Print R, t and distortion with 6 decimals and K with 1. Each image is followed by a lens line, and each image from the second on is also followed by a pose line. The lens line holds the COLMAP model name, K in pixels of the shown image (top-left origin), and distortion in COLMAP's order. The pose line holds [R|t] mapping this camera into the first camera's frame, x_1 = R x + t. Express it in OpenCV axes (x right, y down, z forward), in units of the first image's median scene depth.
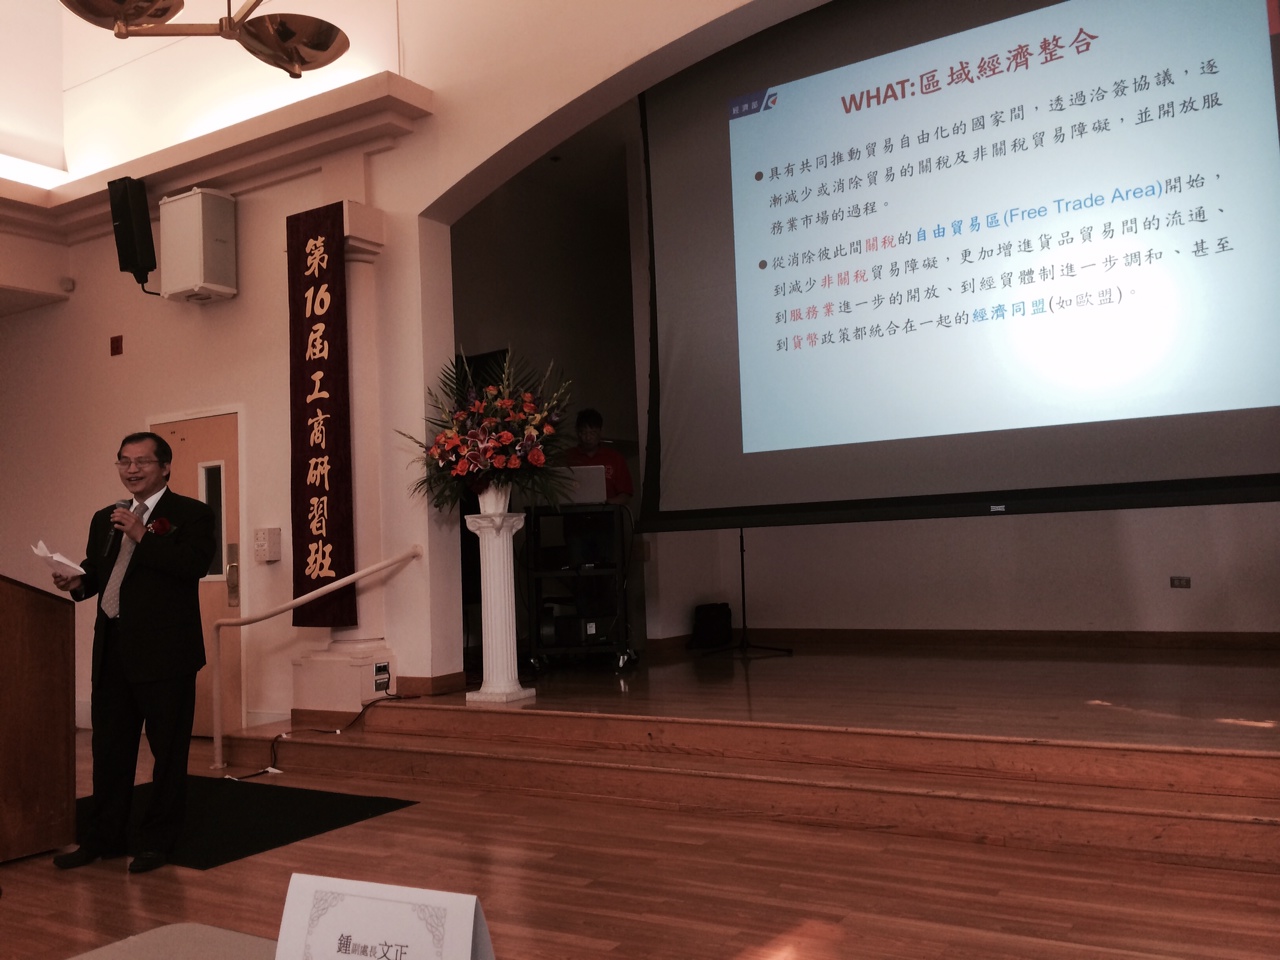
lens RADIAL K [[1098.1, 0, 640.0], [0, 1098.1, 480.0], [0, 0, 1]] dist [0.066806, -0.106660]
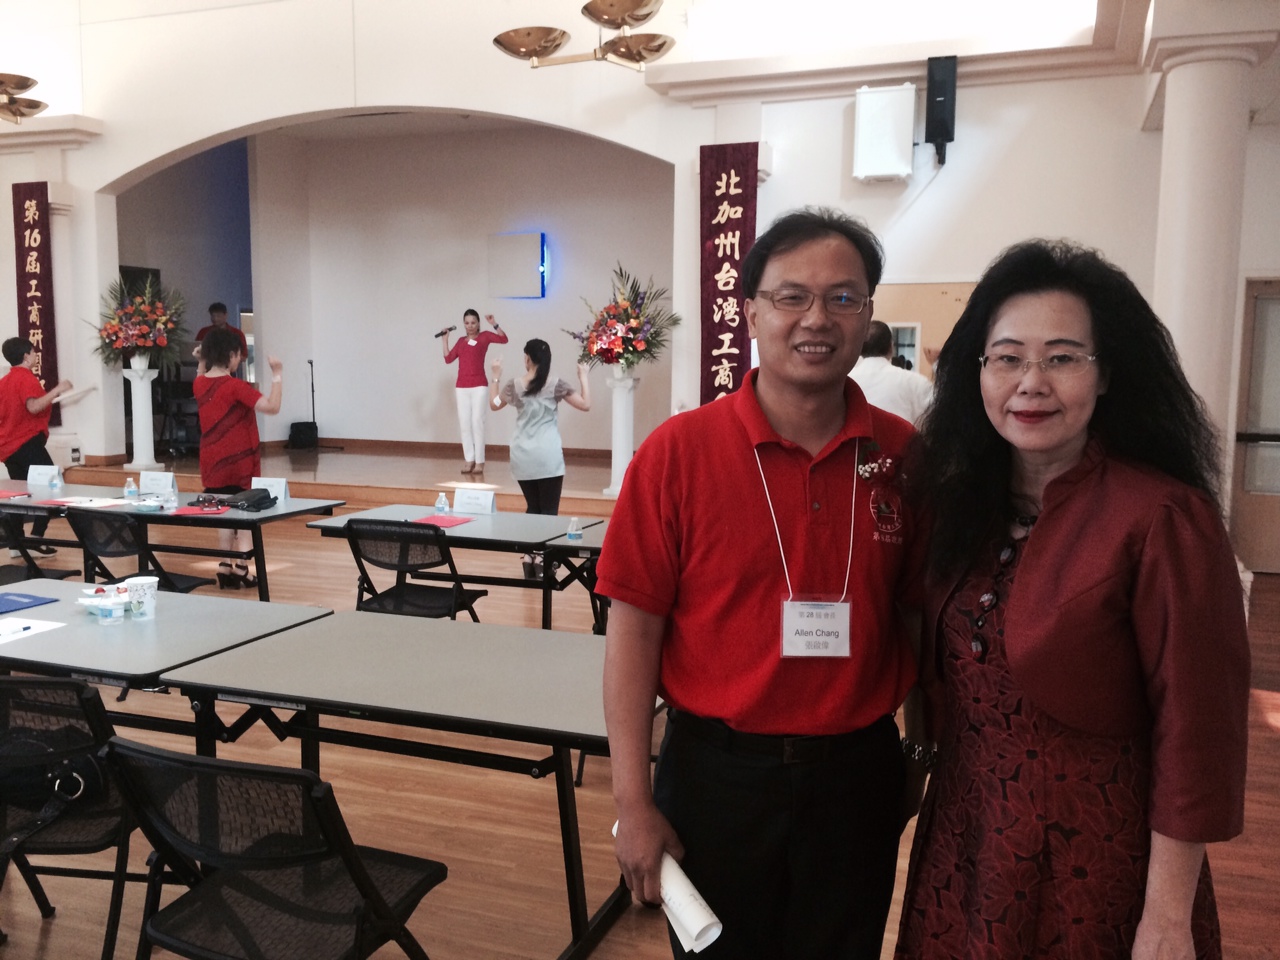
lens RADIAL K [[1098.1, 0, 640.0], [0, 1098.1, 480.0], [0, 0, 1]] dist [0.066806, -0.106660]
pose [[0.977406, 0.031149, 0.209065, 0.291432], [-0.066111, 0.984509, 0.162390, -0.137209], [-0.200768, -0.172542, 0.964324, -0.947596]]
